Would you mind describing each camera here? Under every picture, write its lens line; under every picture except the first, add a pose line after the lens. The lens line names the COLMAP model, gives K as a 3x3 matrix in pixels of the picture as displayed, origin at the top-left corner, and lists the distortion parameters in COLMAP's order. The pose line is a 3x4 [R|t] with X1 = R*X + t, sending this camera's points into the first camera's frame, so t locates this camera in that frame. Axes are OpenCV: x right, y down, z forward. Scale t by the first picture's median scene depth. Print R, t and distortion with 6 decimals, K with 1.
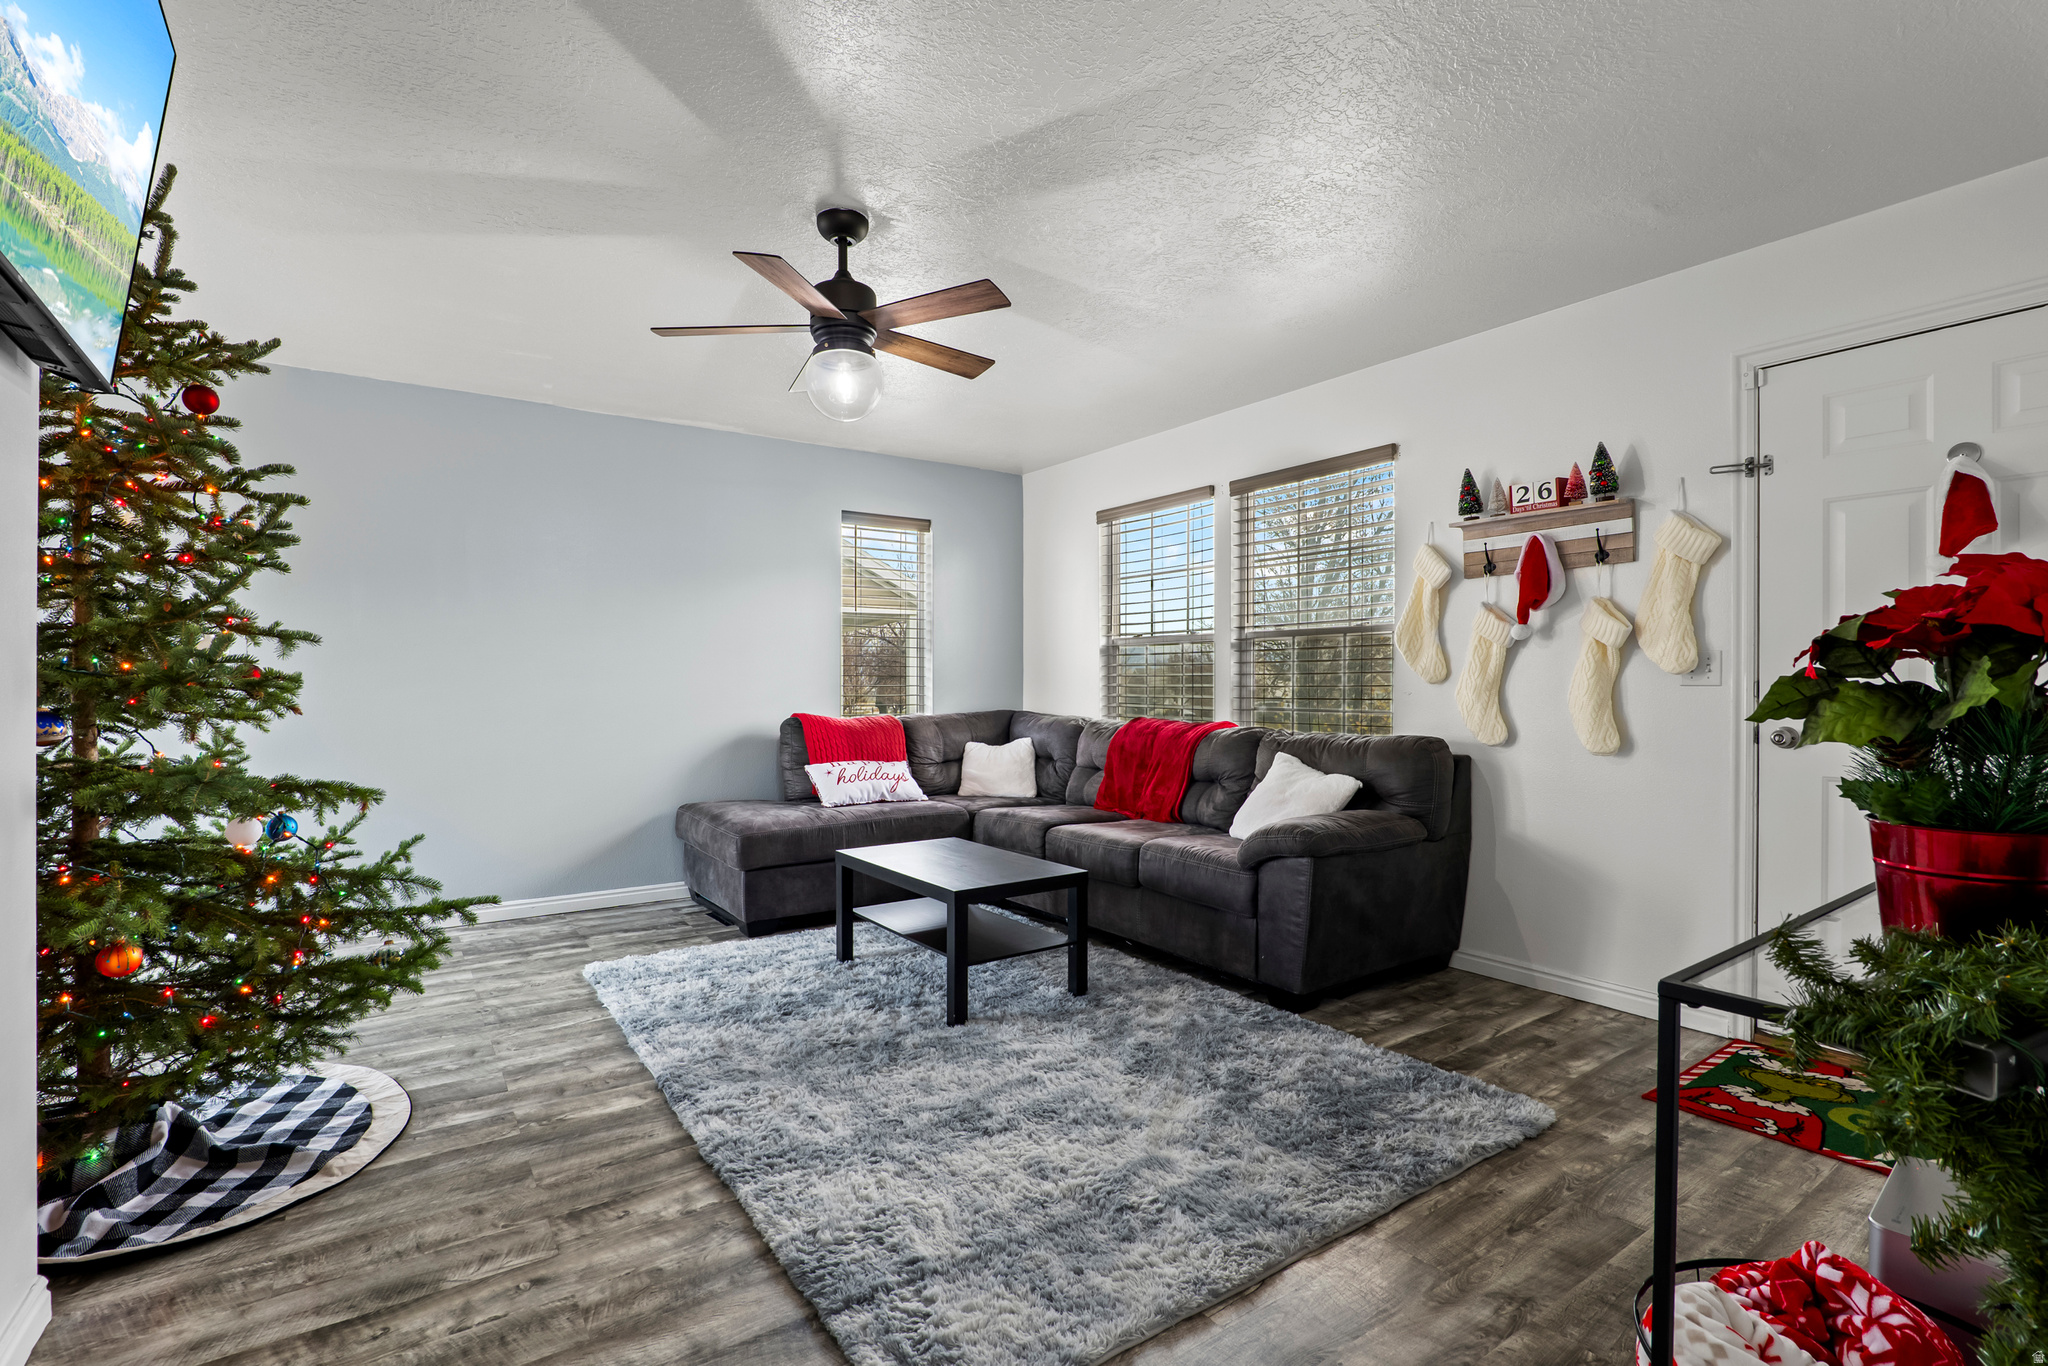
lens RADIAL K [[950.5, 0, 1016.4], [0, 950.5, 689.9], [0, 0, 1]] dist [-0.017420, 0.000321]
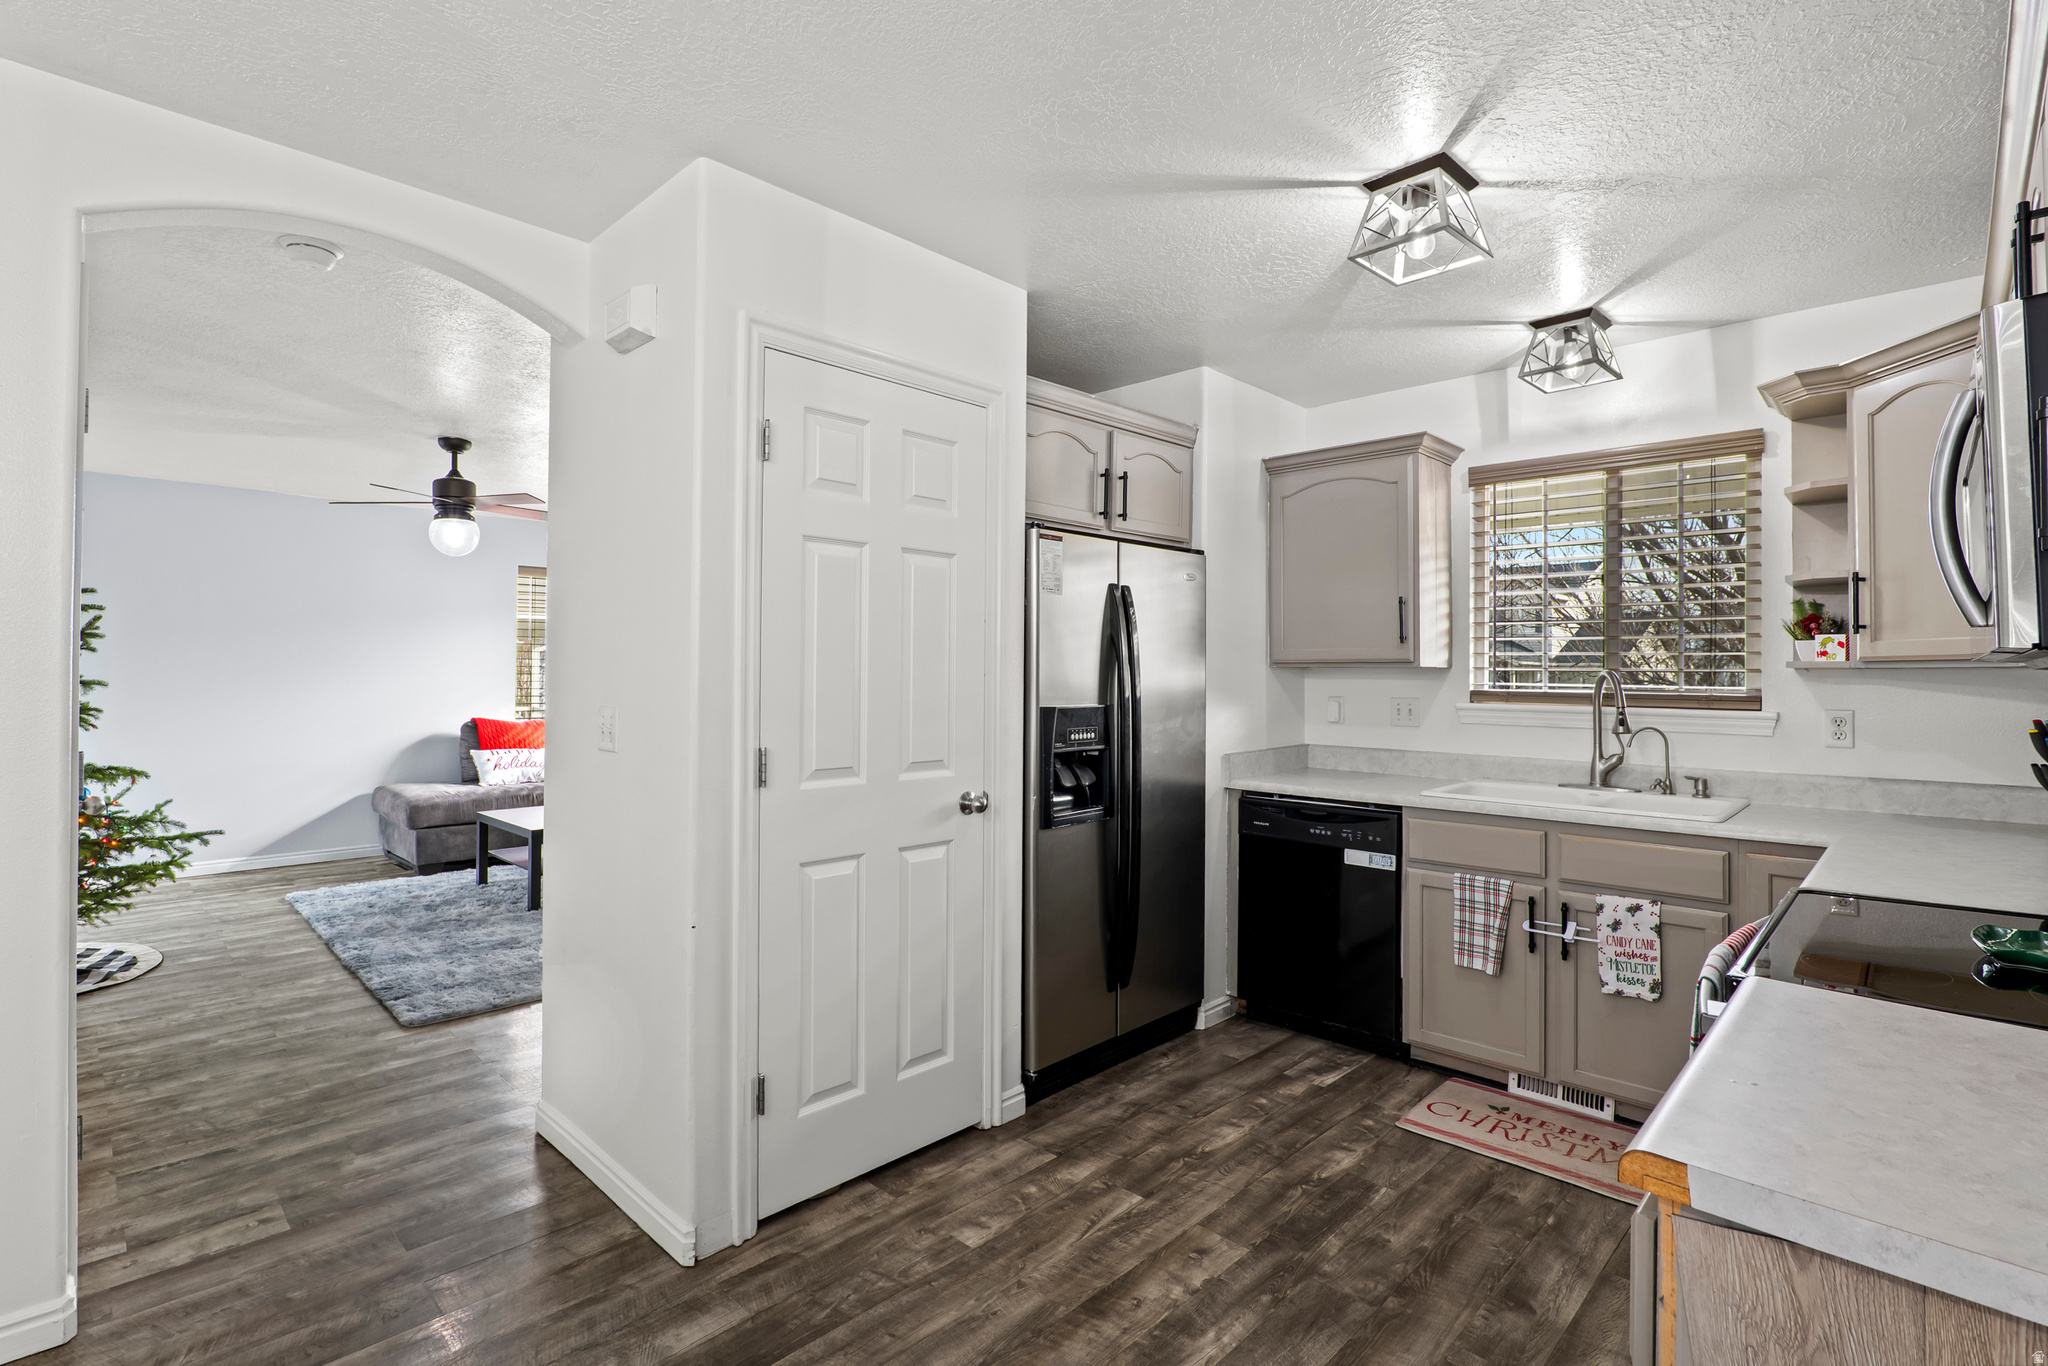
lens RADIAL K [[956.1, 0, 1034.6], [0, 956.1, 664.0], [0, 0, 1]] dist [-0.016673, 0.000173]
pose [[0.978361, 0.009172, 0.206702, 0.508204], [-0.005808, 0.999841, -0.016876, -0.065023], [-0.206824, 0.015310, 0.978258, -0.934246]]
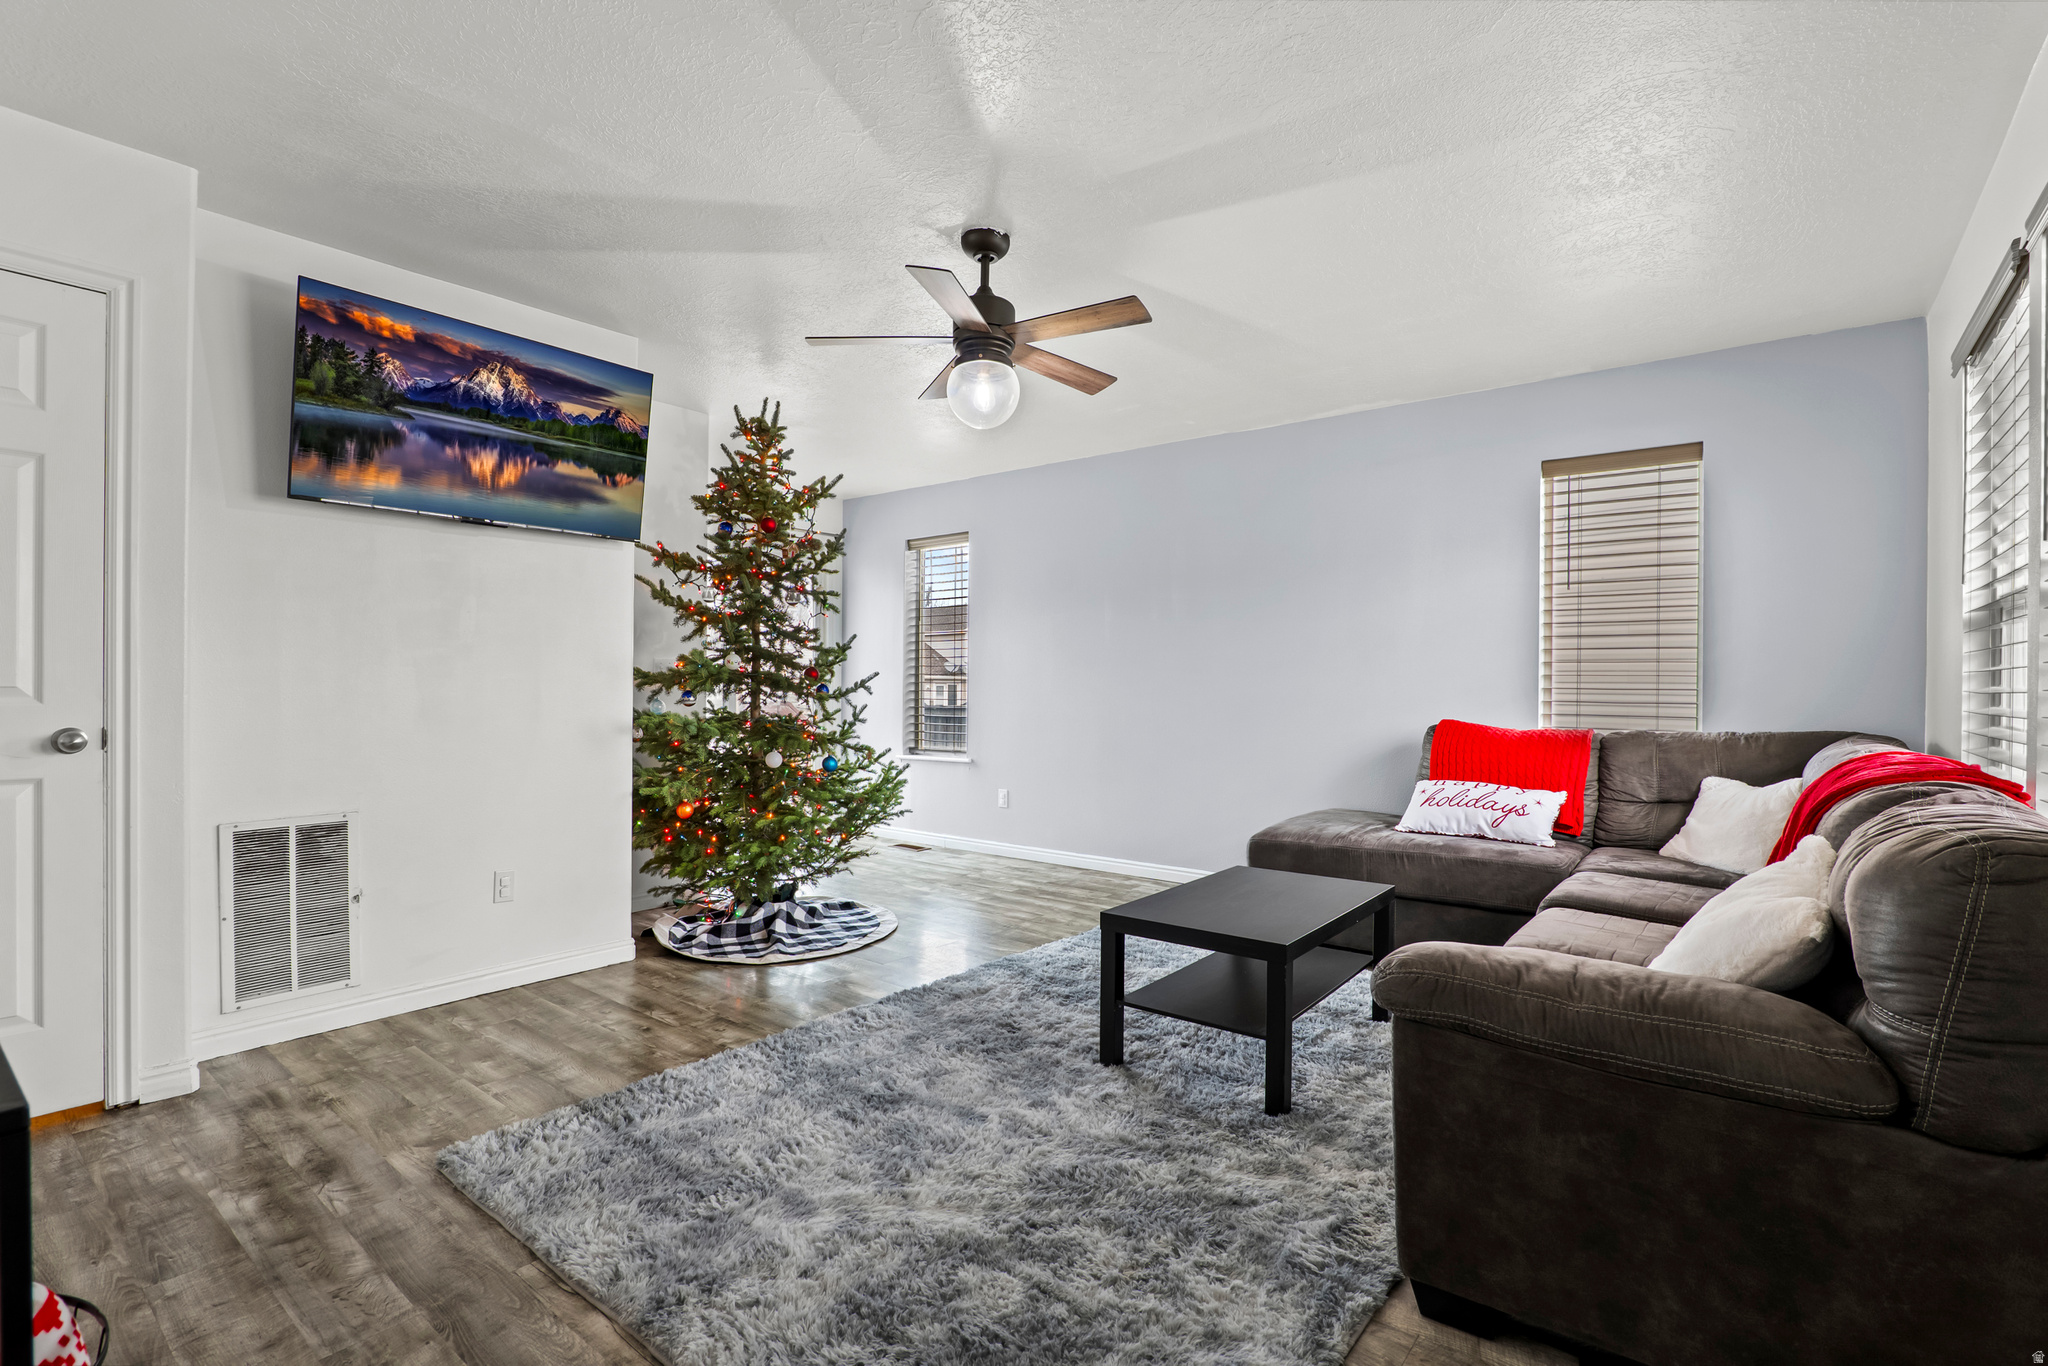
lens RADIAL K [[947.5, 0, 1024.0], [0, 947.5, 683.0], [0, 0, 1]] dist [-0.012625, 0.000780]
pose [[0.286764, 0.002972, -0.957997, 0.864010], [-0.013286, 0.999911, -0.000875, -0.003360], [0.957909, 0.012979, 0.286778, 0.756018]]
